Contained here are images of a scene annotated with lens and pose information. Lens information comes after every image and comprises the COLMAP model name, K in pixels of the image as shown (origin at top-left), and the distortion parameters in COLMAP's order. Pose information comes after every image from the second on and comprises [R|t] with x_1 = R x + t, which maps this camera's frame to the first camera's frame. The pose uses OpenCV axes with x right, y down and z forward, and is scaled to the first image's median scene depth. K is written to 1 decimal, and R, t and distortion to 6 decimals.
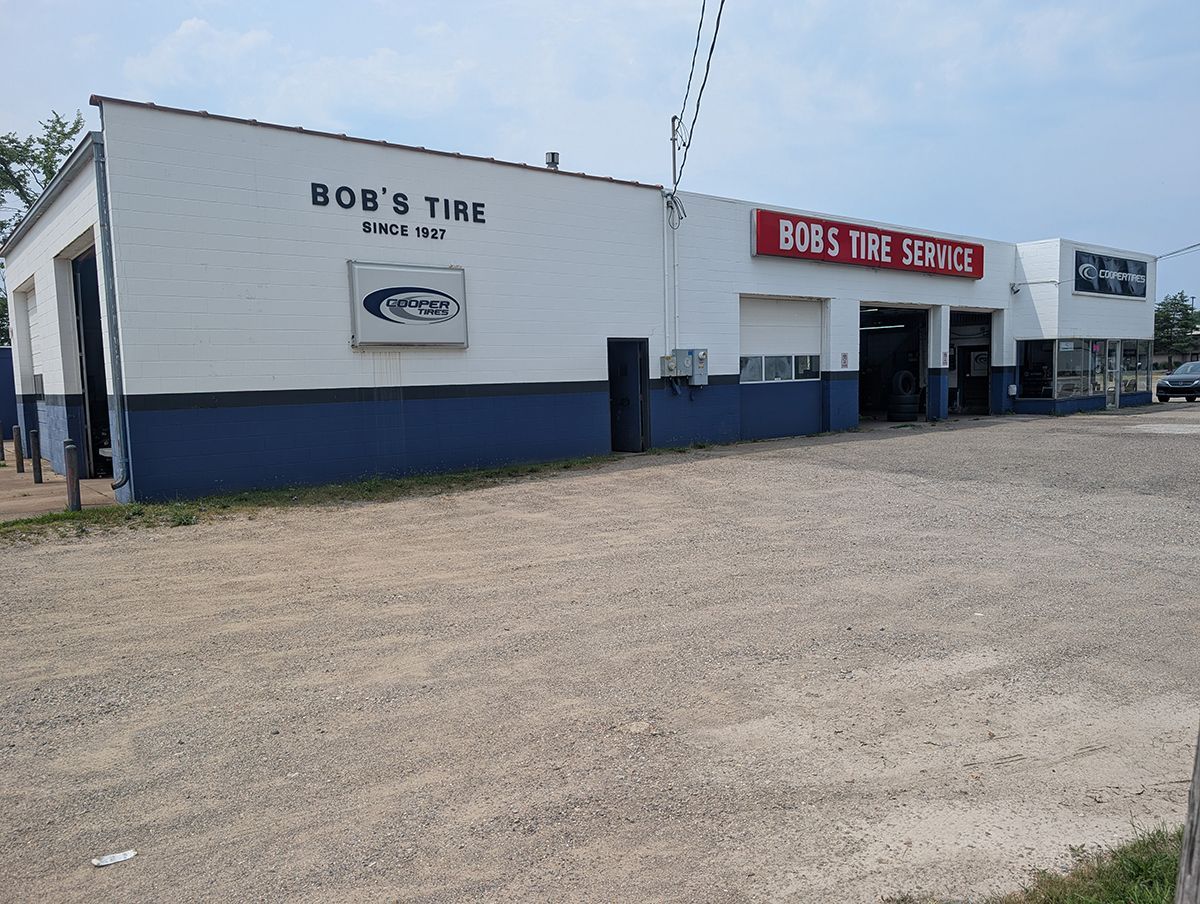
lens RADIAL K [[867.4, 0, 601.4], [0, 867.4, 455.1], [0, 0, 1]] dist [-0.003752, 0.006528]
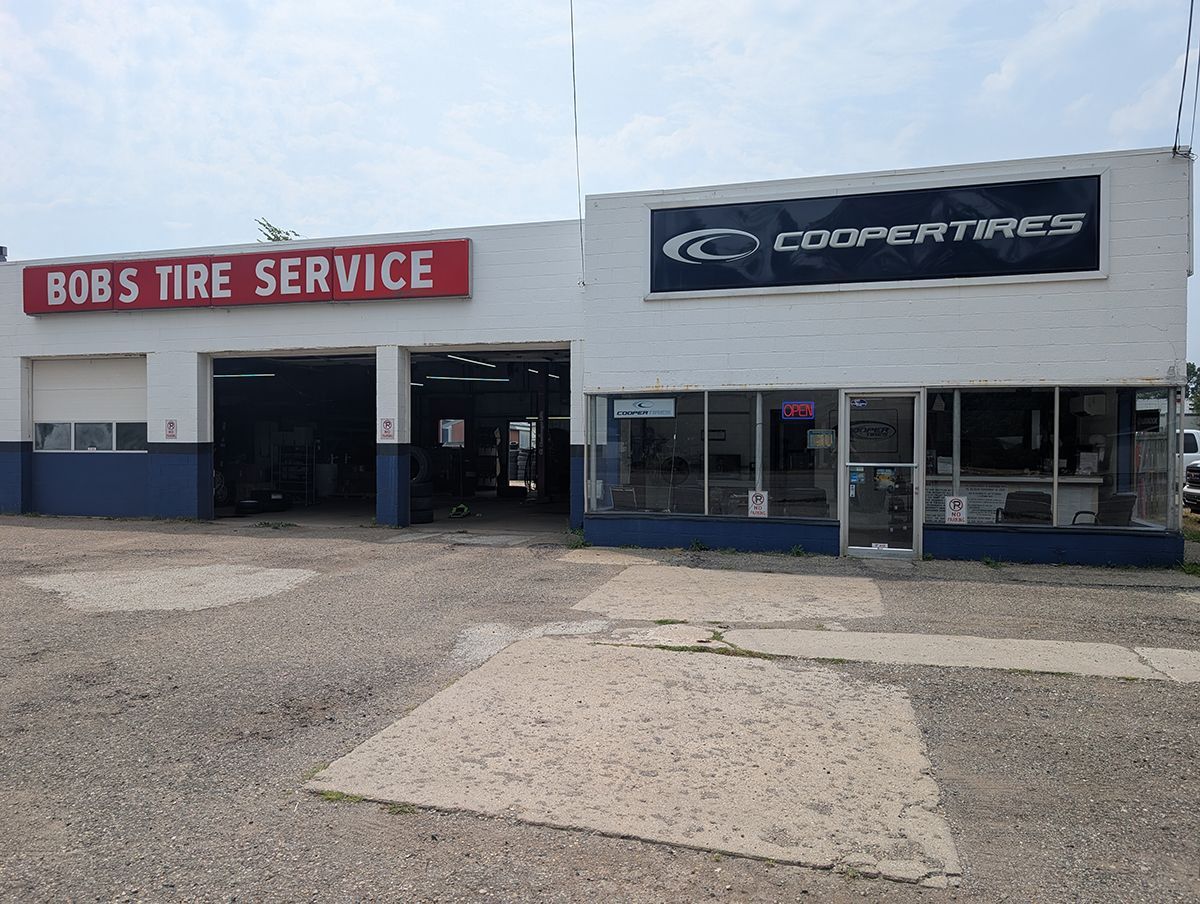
lens RADIAL K [[867.4, 0, 601.1], [0, 867.4, 447.5], [0, 0, 1]] dist [-0.003752, 0.006528]
pose [[0.554990, 0.035608, -0.831094, 1.152741], [-0.095133, 0.995245, -0.020887, -0.113457], [0.826399, 0.090656, 0.555739, 0.888356]]
